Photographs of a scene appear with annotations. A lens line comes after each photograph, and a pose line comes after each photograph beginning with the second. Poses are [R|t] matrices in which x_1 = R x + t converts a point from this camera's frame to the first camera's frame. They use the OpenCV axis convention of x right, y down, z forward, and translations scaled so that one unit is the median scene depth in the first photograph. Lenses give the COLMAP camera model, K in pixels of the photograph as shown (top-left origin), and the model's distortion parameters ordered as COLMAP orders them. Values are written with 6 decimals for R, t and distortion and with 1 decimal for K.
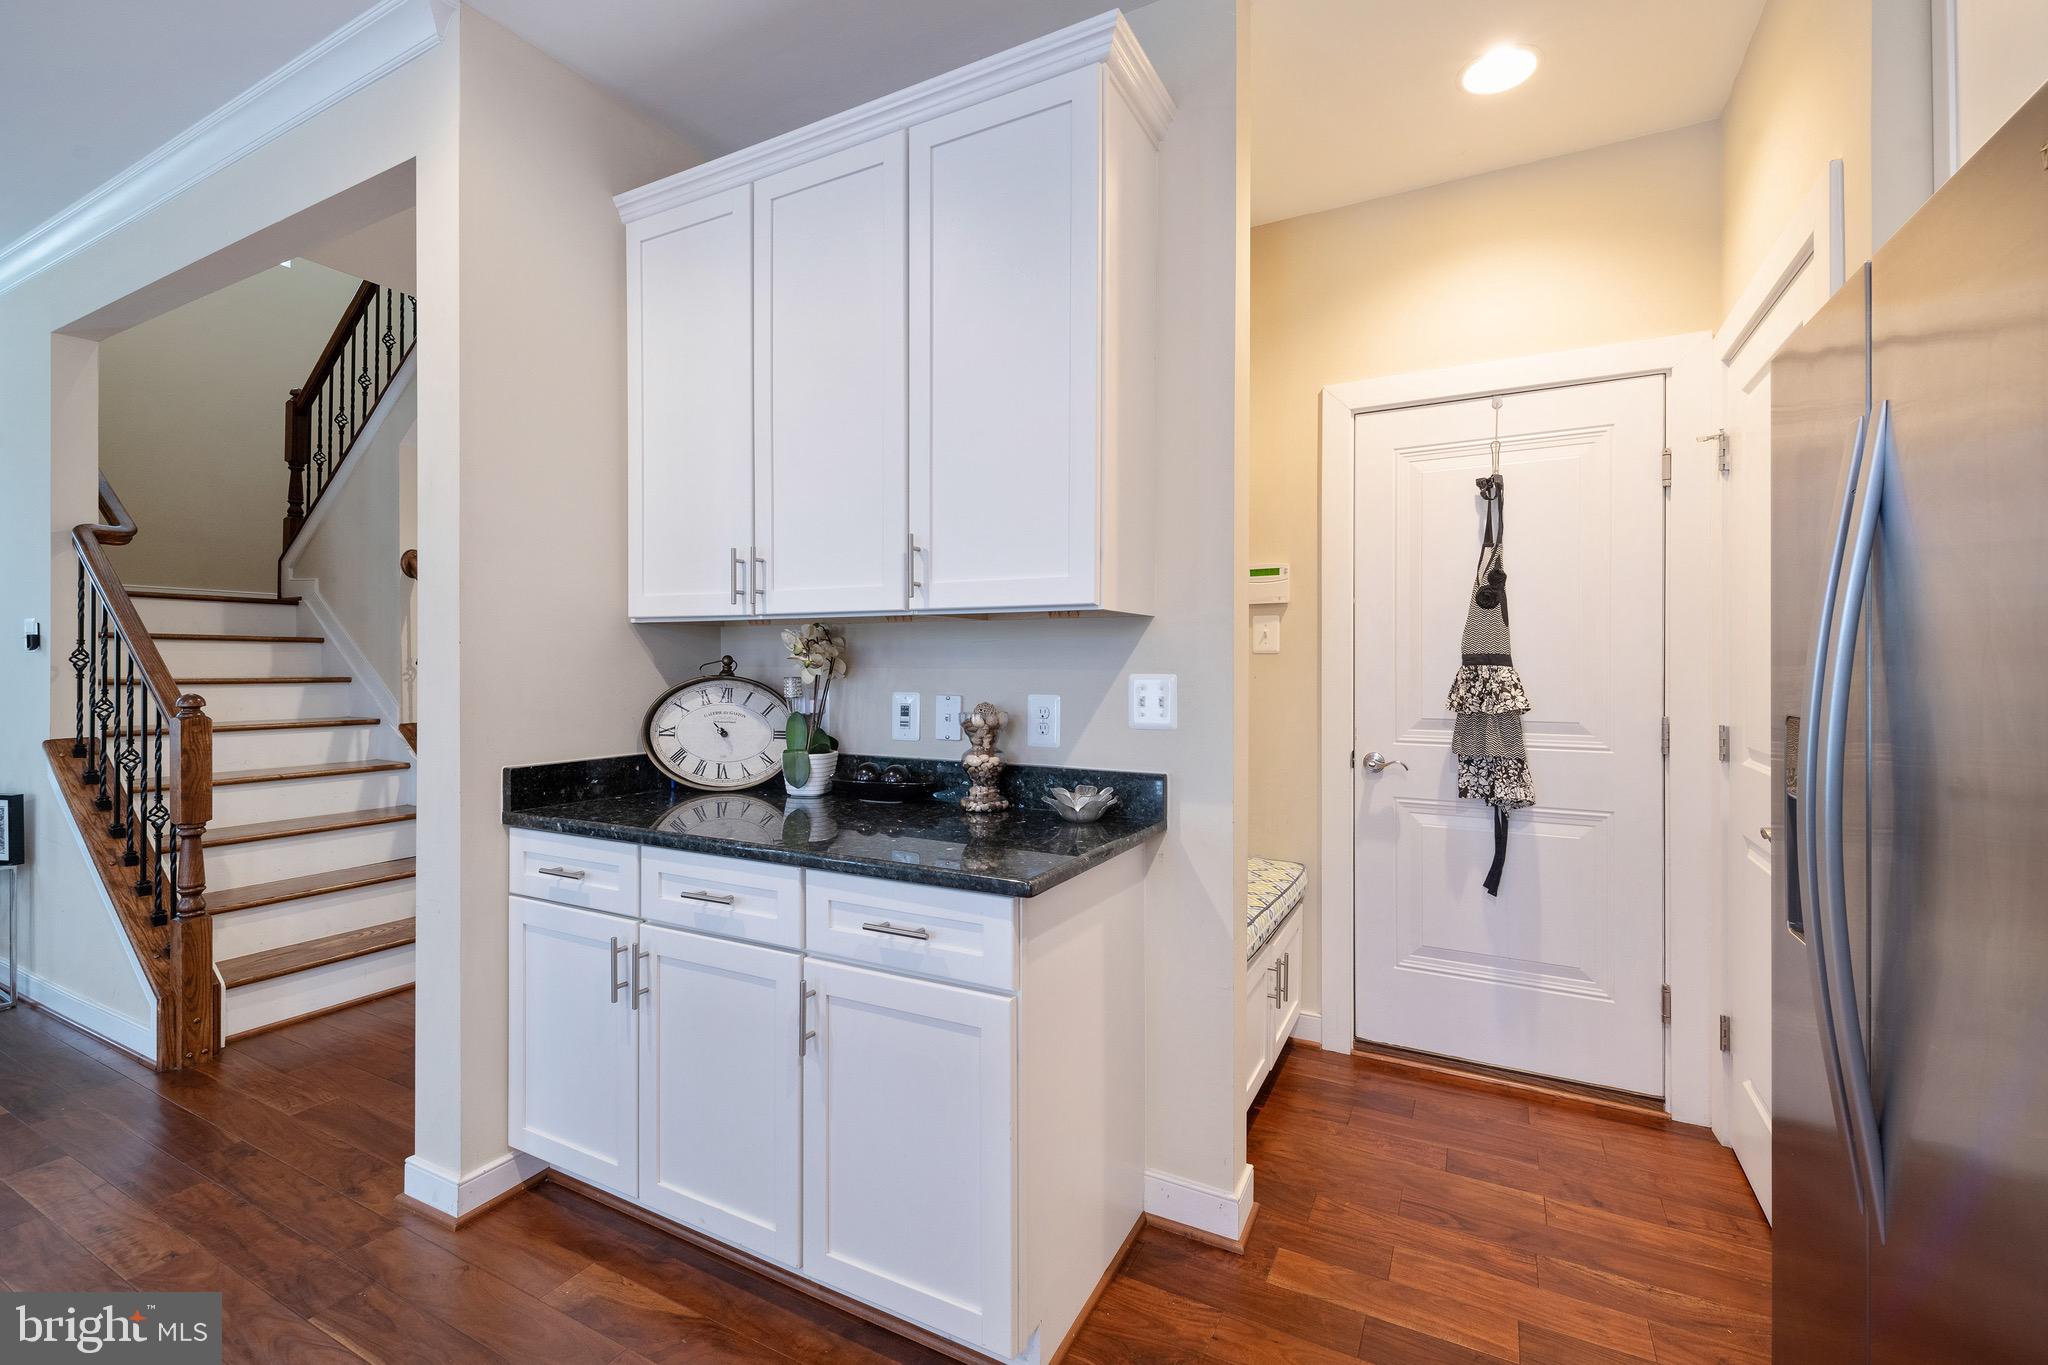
lens RADIAL K [[878.6, 0, 1019.5], [0, 878.6, 670.3], [0, 0, 1]] dist [0.012963, -0.006456]
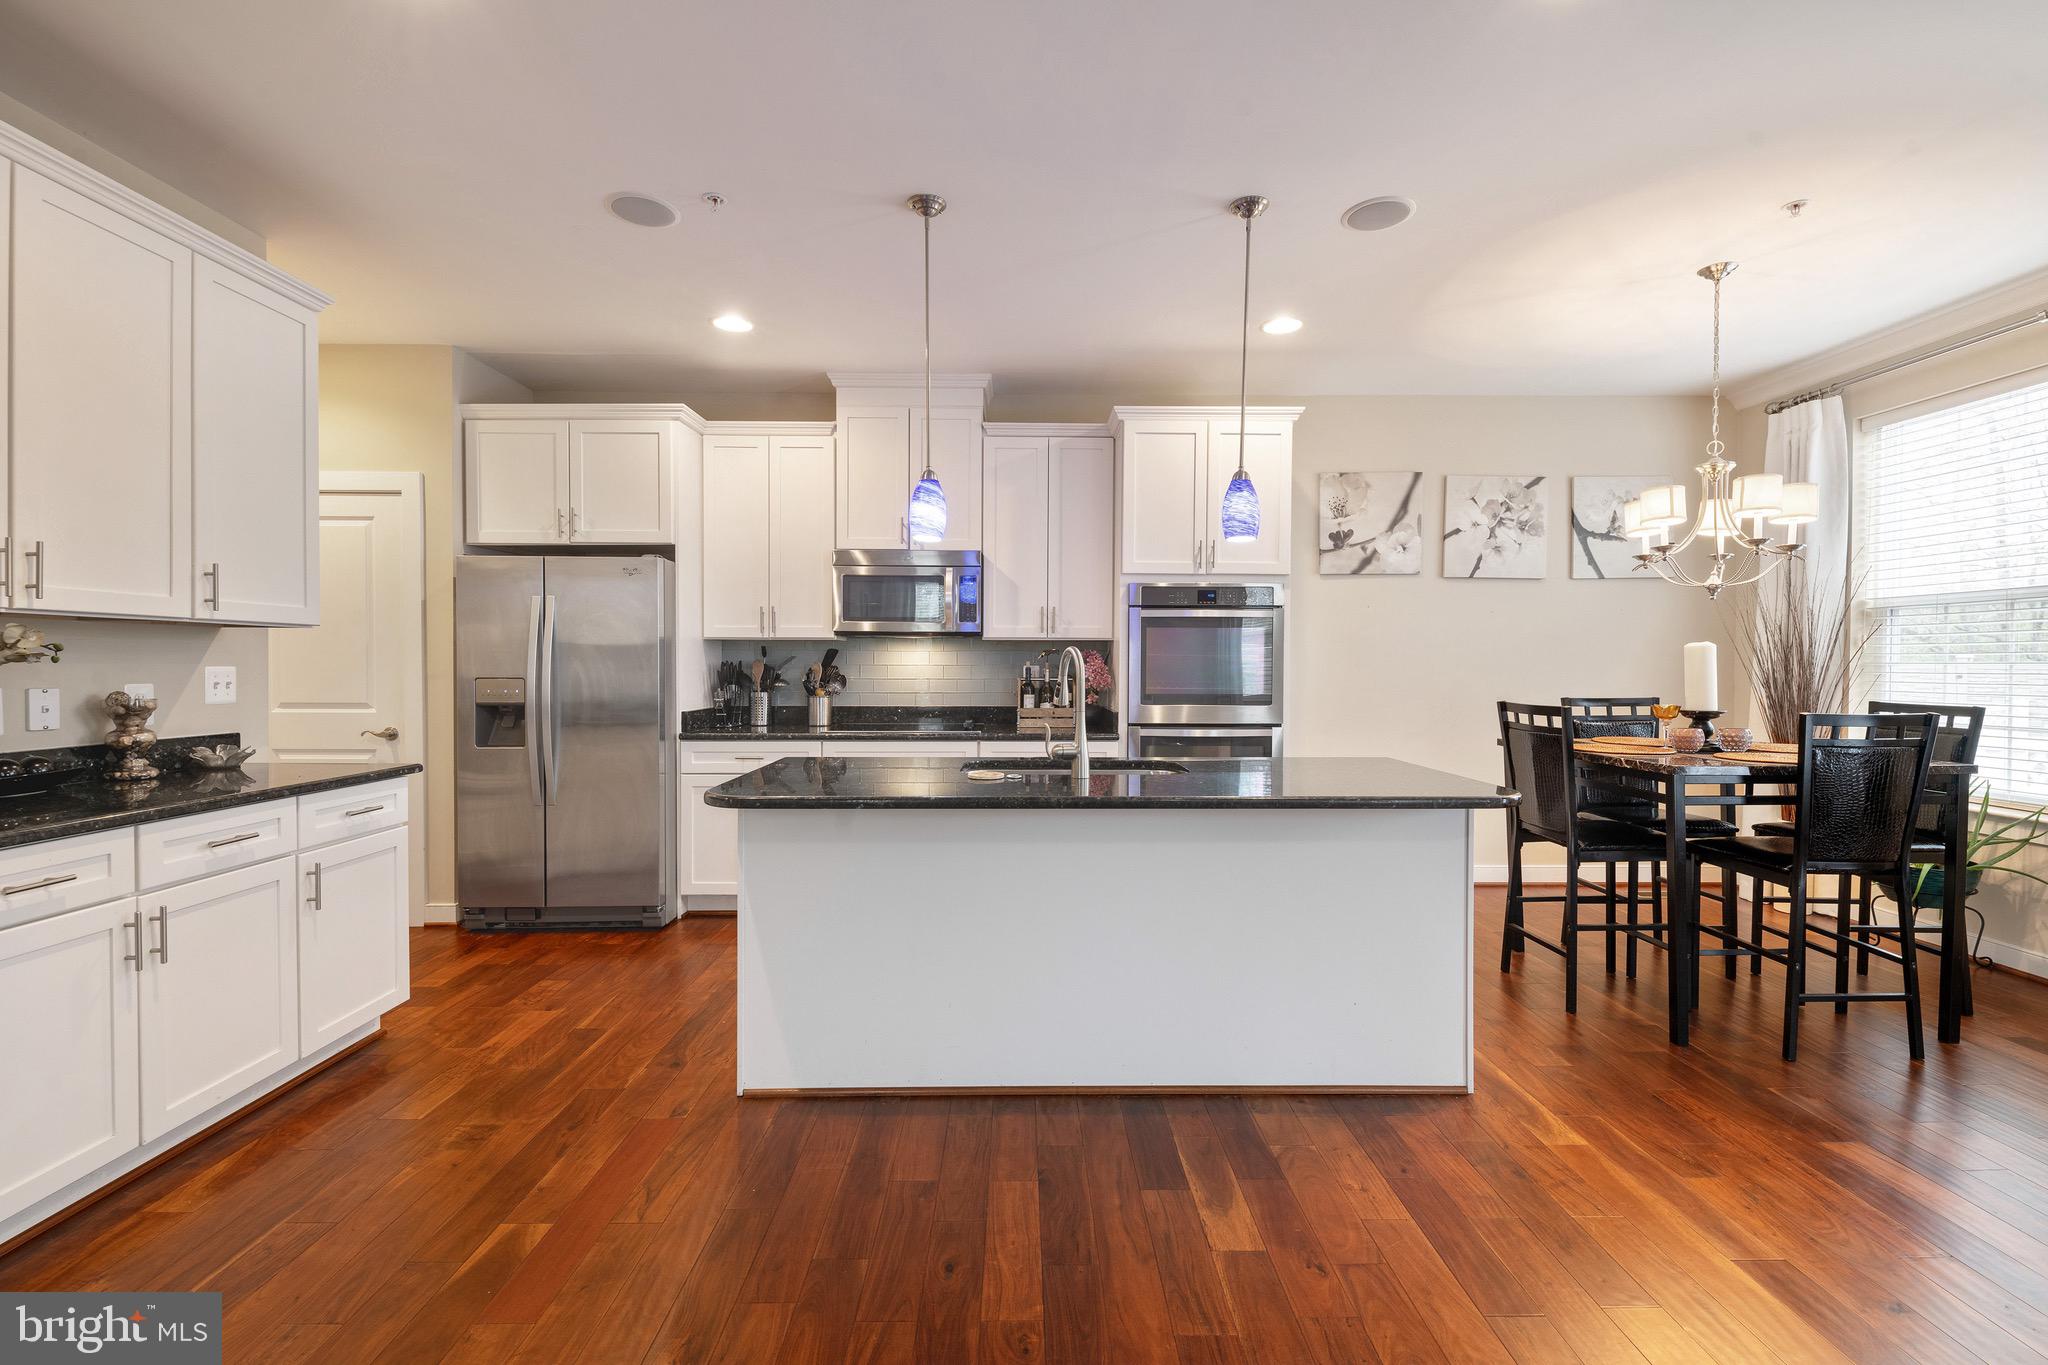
lens RADIAL K [[878.6, 0, 1027.3], [0, 878.6, 678.4], [0, 0, 1]] dist [0.012963, -0.006456]
pose [[-0.475141, -0.018220, 0.879721, -1.490220], [0.002267, 0.999757, 0.021931, -0.004362], [-0.879907, 0.012415, -0.474984, 0.420518]]
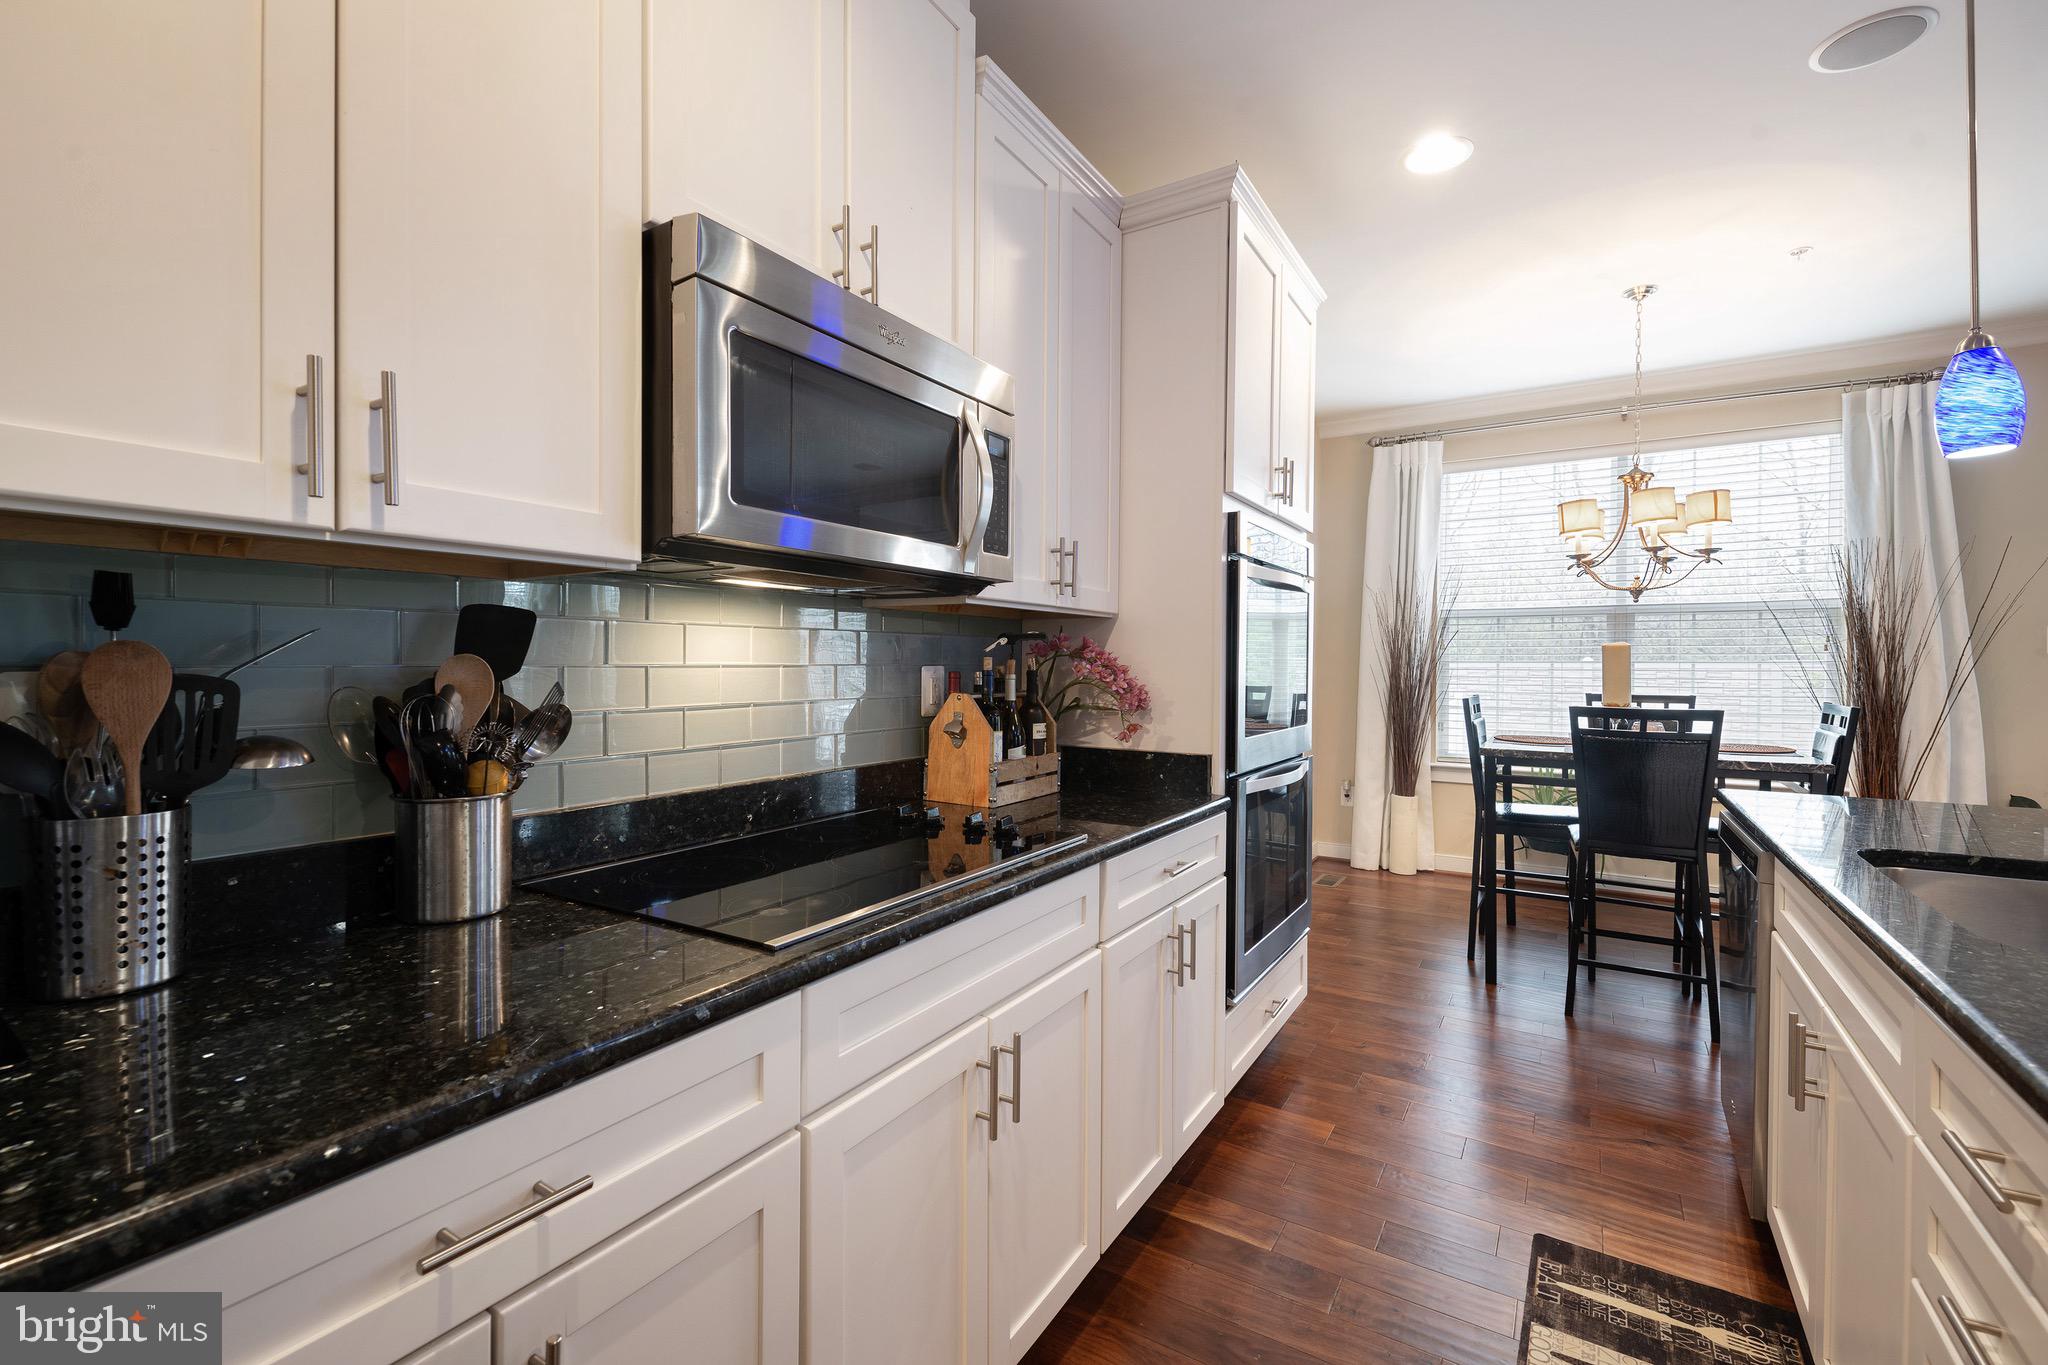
lens RADIAL K [[878.6, 0, 1031.7], [0, 878.6, 670.6], [0, 0, 1]] dist [0.012963, -0.006456]
pose [[-0.997696, -0.005638, 0.067611, 0.119384], [-0.004659, 0.999882, 0.014626, 0.001893], [-0.067685, 0.014277, -0.997605, 0.351662]]
